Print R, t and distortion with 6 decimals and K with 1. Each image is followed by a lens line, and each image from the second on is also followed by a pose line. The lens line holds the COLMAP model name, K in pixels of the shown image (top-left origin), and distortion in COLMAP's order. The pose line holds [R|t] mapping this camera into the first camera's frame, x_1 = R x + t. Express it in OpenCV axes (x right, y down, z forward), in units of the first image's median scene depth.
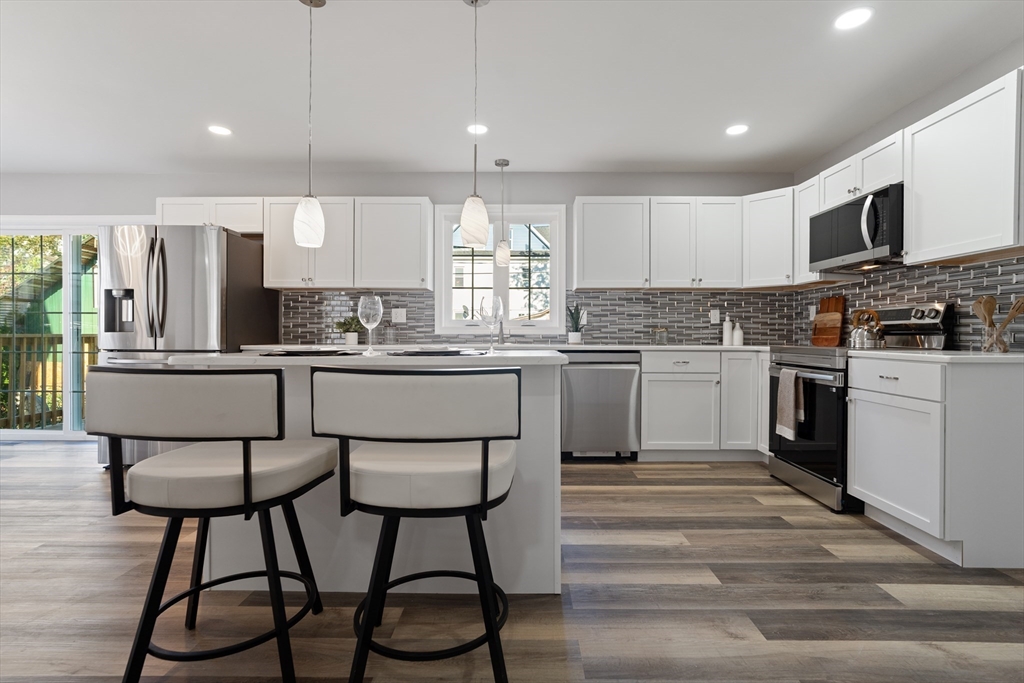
lens RADIAL K [[492.3, 0, 522.1], [0, 492.3, 339.4], [0, 0, 1]] dist [-0.017200, 0.008692]
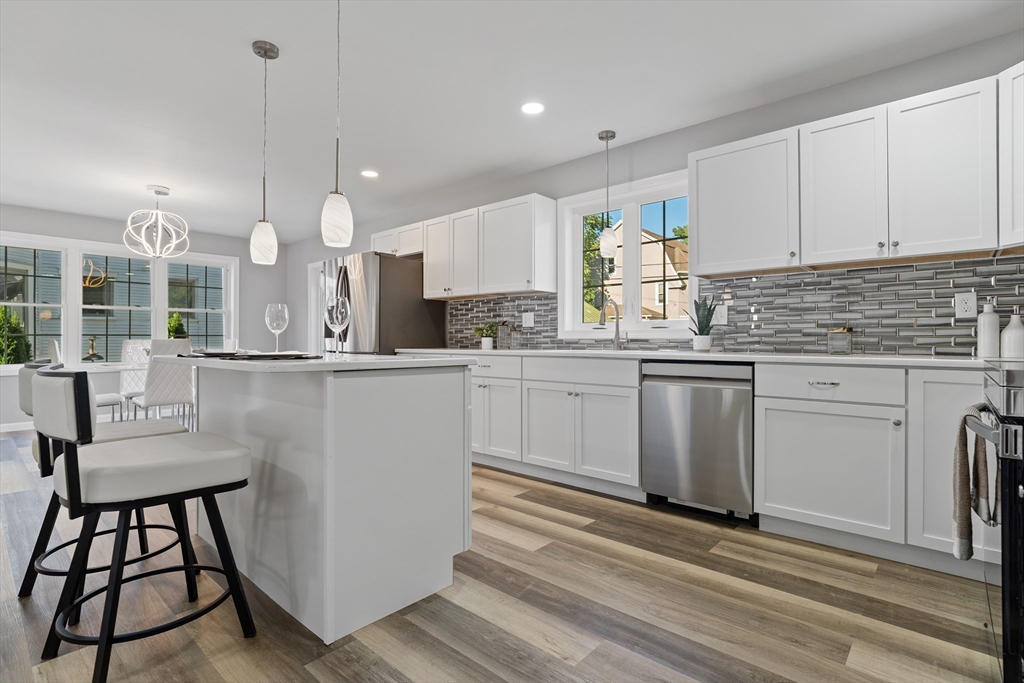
lens RADIAL K [[492.3, 0, 517.9], [0, 492.3, 341.1], [0, 0, 1]] dist [-0.017200, 0.008692]
pose [[0.749781, -0.000174, -0.661686, 0.458511], [-0.005230, 0.999967, -0.006189, -0.000255], [0.661665, 0.008101, 0.749756, 0.303954]]
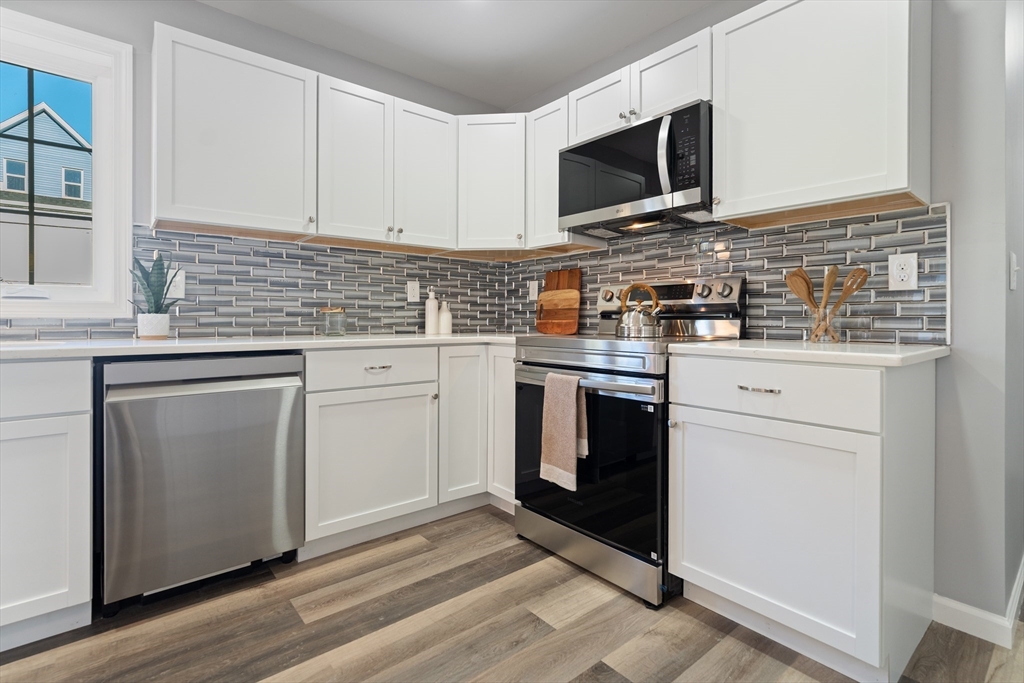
lens RADIAL K [[492.3, 0, 512.0], [0, 492.3, 315.9], [0, 0, 1]] dist [-0.017200, 0.008692]
pose [[0.769583, 0.003068, 0.638539, 0.083299], [0.006129, 0.999907, -0.012191, -0.005335], [-0.638517, 0.013295, 0.769493, 0.482663]]
